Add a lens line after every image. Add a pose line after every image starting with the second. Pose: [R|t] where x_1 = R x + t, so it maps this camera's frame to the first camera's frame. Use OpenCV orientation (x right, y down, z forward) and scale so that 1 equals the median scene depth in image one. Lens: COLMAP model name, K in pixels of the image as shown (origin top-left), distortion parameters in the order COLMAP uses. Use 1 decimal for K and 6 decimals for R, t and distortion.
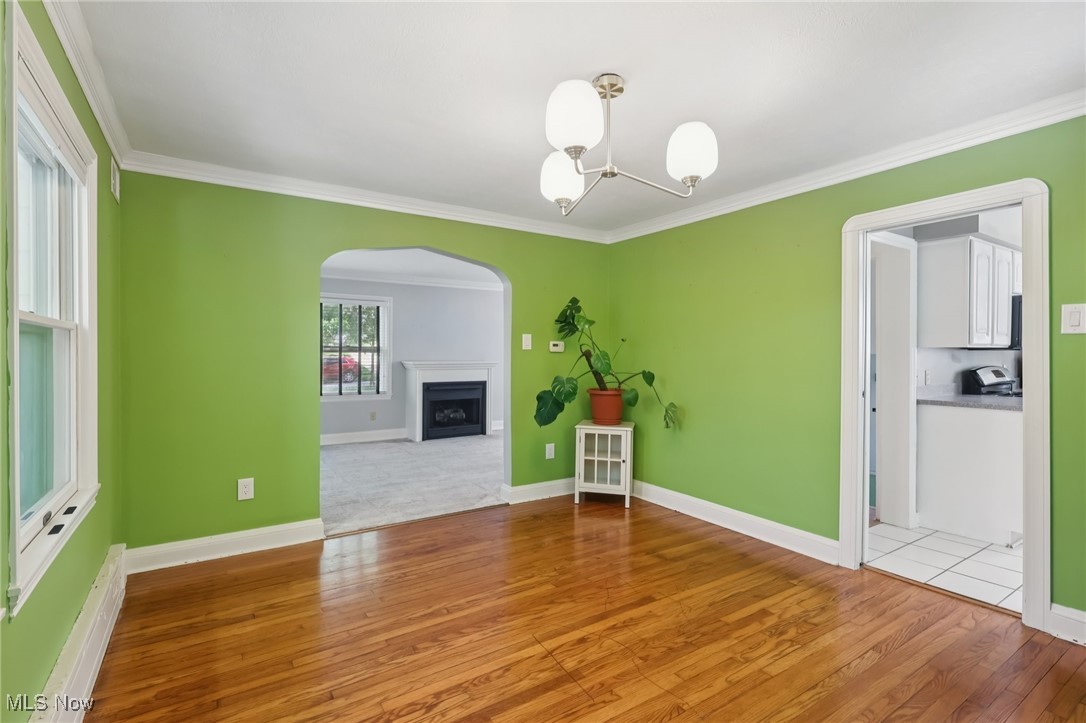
lens RADIAL K [[510.8, 0, 538.0], [0, 510.8, 356.6], [0, 0, 1]] dist [-0.003062, -0.000189]
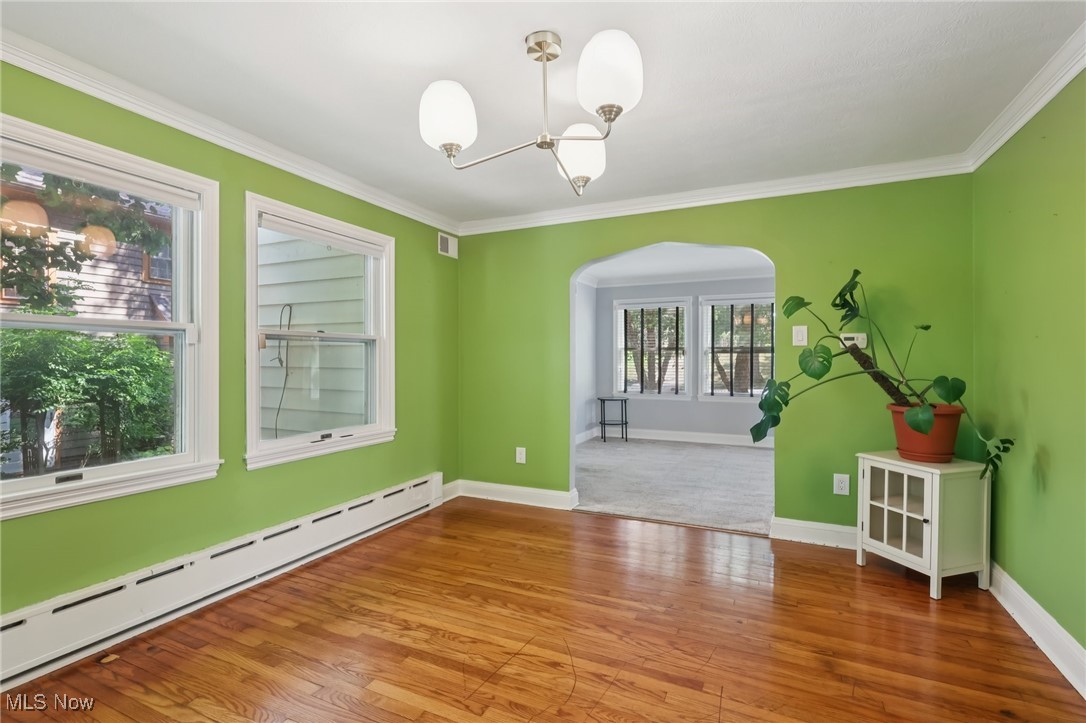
lens RADIAL K [[510.8, 0, 538.0], [0, 510.8, 356.6], [0, 0, 1]] dist [-0.003062, -0.000189]
pose [[0.517928, -0.004168, -0.855414, 0.754668], [-0.001428, 0.999983, -0.005737, 0.013151], [0.855423, 0.004193, 0.517913, 0.447379]]
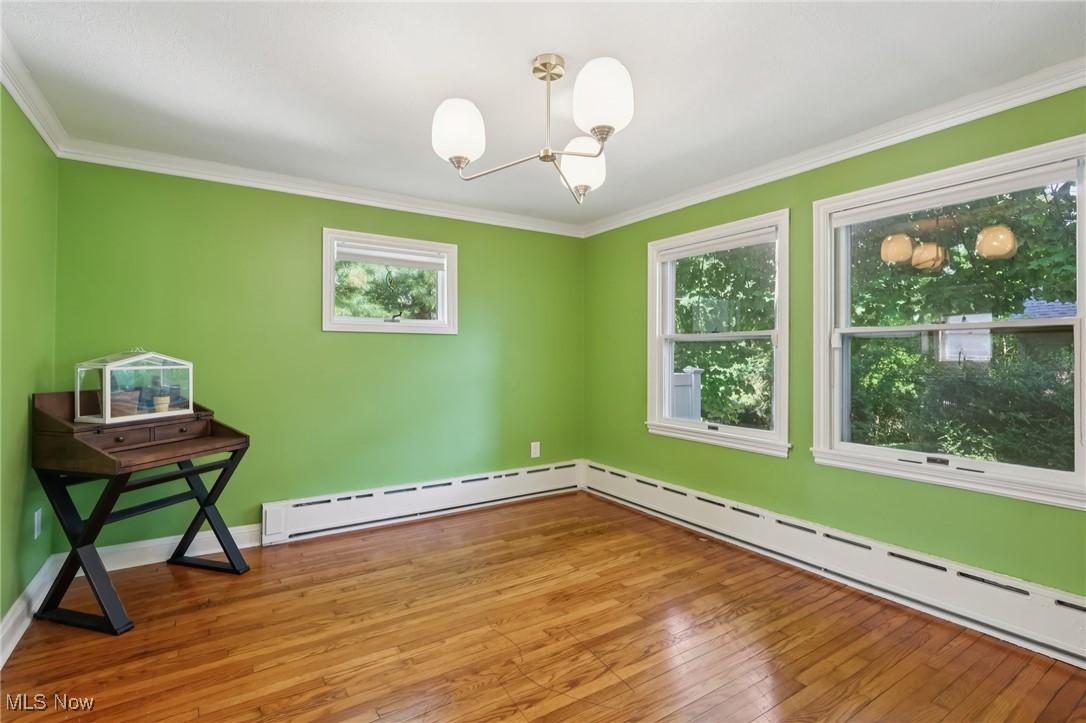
lens RADIAL K [[510.8, 0, 538.0], [0, 510.8, 356.6], [0, 0, 1]] dist [-0.003062, -0.000189]
pose [[-0.999970, -0.007734, -0.000609, 0.133913], [-0.007737, 0.999955, 0.005458, 0.006665], [0.000567, 0.005463, -0.999985, 1.642305]]
